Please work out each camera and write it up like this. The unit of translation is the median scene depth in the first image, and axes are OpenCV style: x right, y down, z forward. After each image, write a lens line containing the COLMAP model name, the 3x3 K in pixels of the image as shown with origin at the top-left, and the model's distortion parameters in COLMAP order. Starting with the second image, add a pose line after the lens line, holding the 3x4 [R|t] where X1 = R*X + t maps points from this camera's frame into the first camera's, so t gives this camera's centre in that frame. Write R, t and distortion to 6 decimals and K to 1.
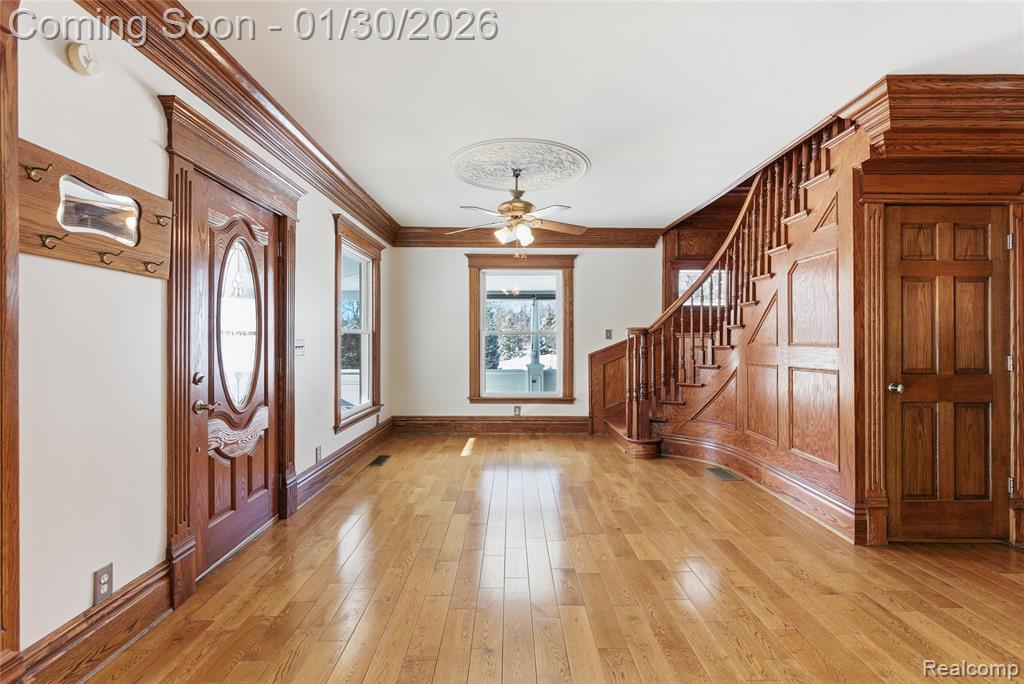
lens RADIAL K [[467.5, 0, 510.8], [0, 467.5, 340.5], [0, 0, 1]] dist [0.004980, -0.002985]
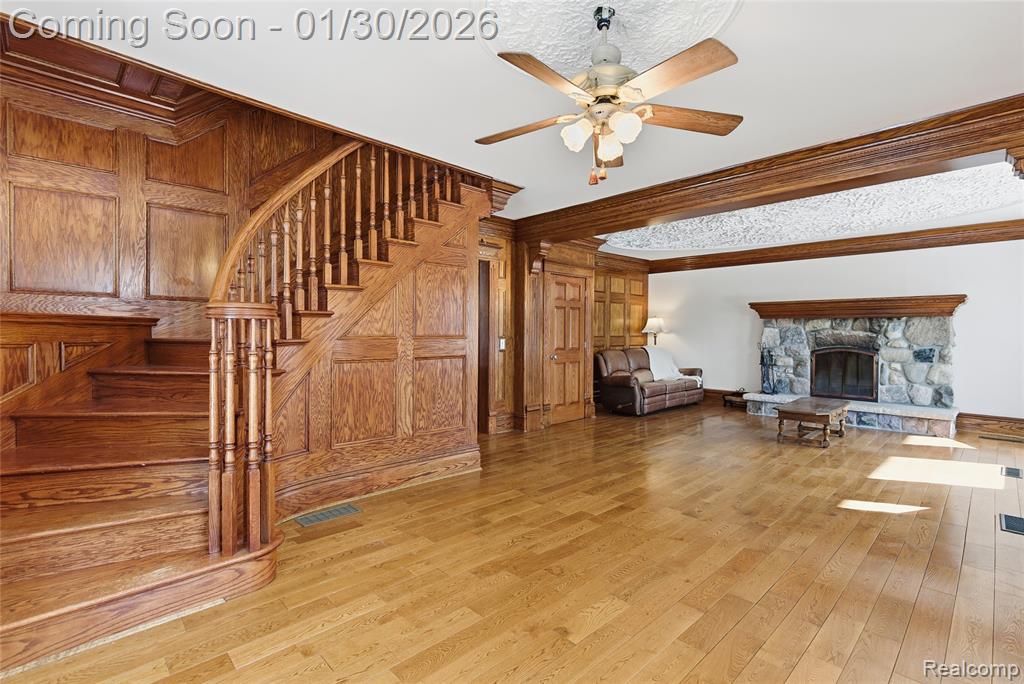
lens RADIAL K [[467.5, 0, 518.3], [0, 467.5, 335.1], [0, 0, 1]] dist [0.004980, -0.002985]
pose [[-0.697856, -0.008888, 0.716183, -0.245570], [-0.008156, 0.999957, 0.004463, -0.001320], [-0.716192, -0.002726, -0.697898, 1.156665]]
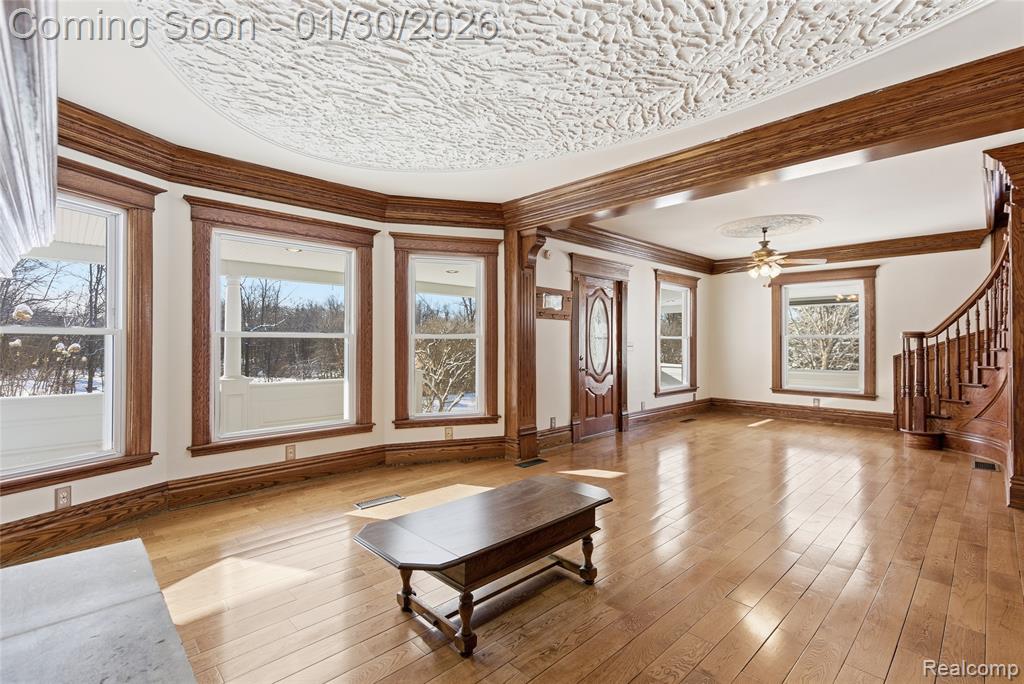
lens RADIAL K [[467.5, 0, 511.5], [0, 467.5, 341.3], [0, 0, 1]] dist [0.004980, -0.002985]
pose [[0.695378, -0.001541, -0.718643, 0.416037], [-0.000538, 0.999996, -0.002664, -0.001079], [0.718644, 0.002239, 0.695374, -0.483195]]
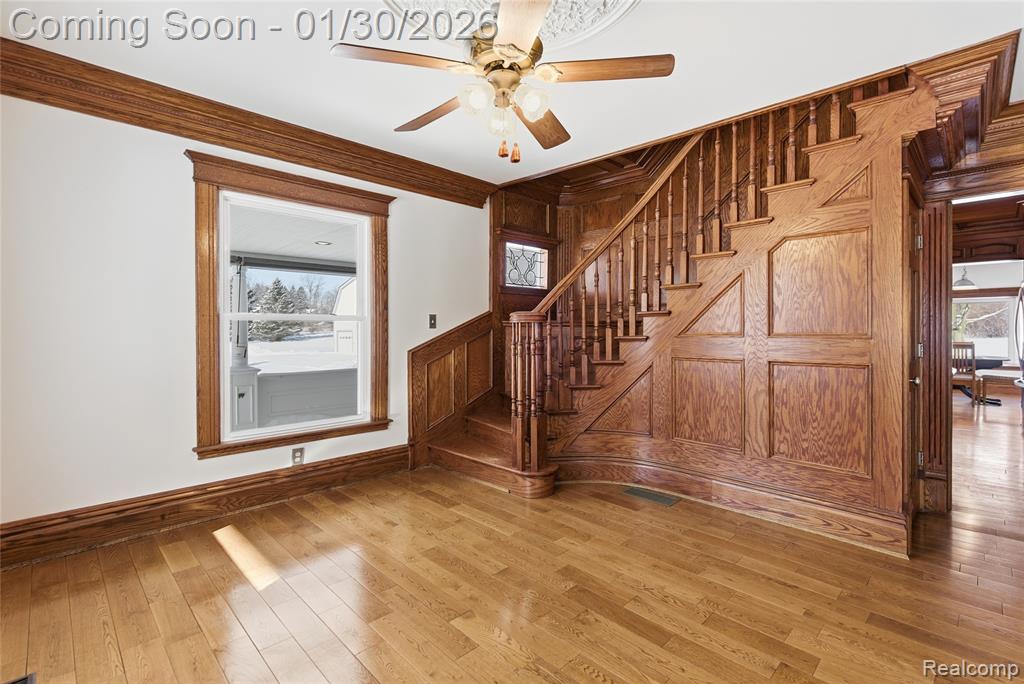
lens RADIAL K [[467.5, 0, 506.3], [0, 467.5, 333.2], [0, 0, 1]] dist [0.004980, -0.002985]
pose [[0.709186, -0.007749, 0.704979, -0.256206], [0.001623, 0.999955, 0.009358, -0.002586], [-0.705019, -0.005492, 0.709167, 0.536794]]
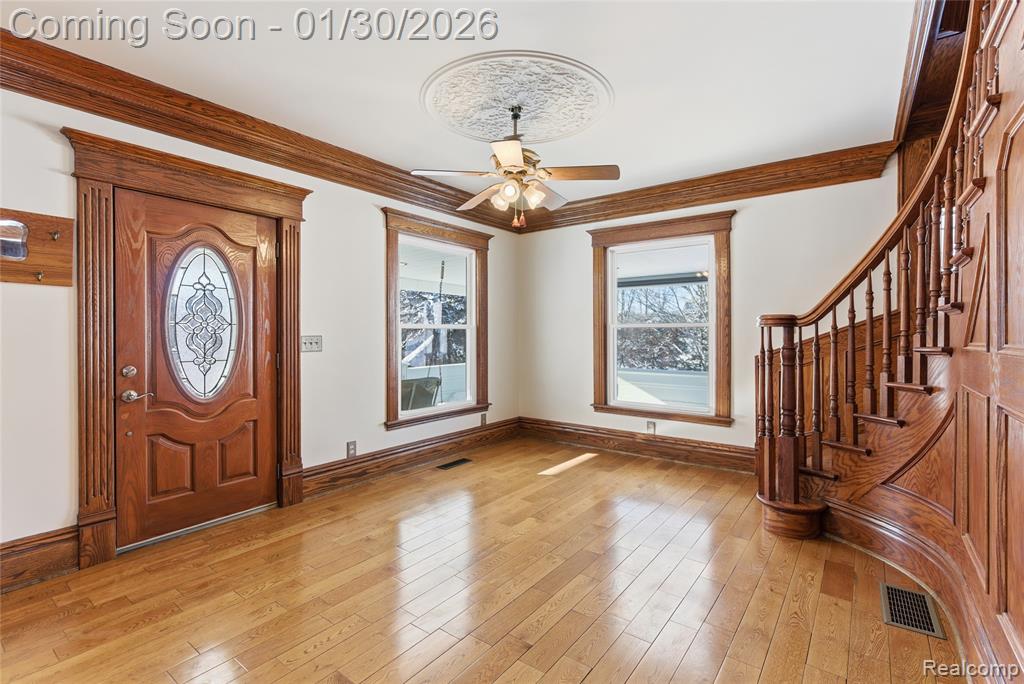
lens RADIAL K [[467.5, 0, 510.4], [0, 467.5, 336.7], [0, 0, 1]] dist [0.004980, -0.002985]
pose [[0.797028, 0.002289, -0.603938, 0.367934], [0.002113, 0.999976, 0.006578, -0.004295], [0.603938, -0.006519, 0.797005, 0.317108]]
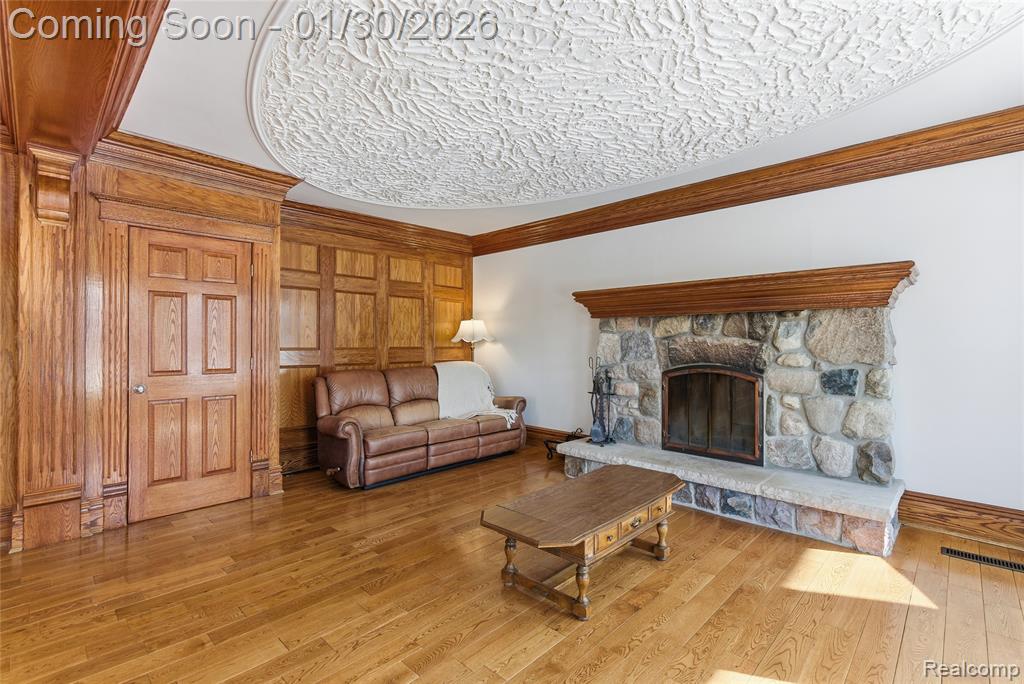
lens RADIAL K [[467.5, 0, 513.0], [0, 467.5, 340.4], [0, 0, 1]] dist [0.004980, -0.002985]
pose [[-0.723872, 0.003381, 0.689926, -0.229206], [-0.004898, 0.999938, -0.010040, -0.000092], [-0.689917, -0.010647, -0.723810, 0.286473]]
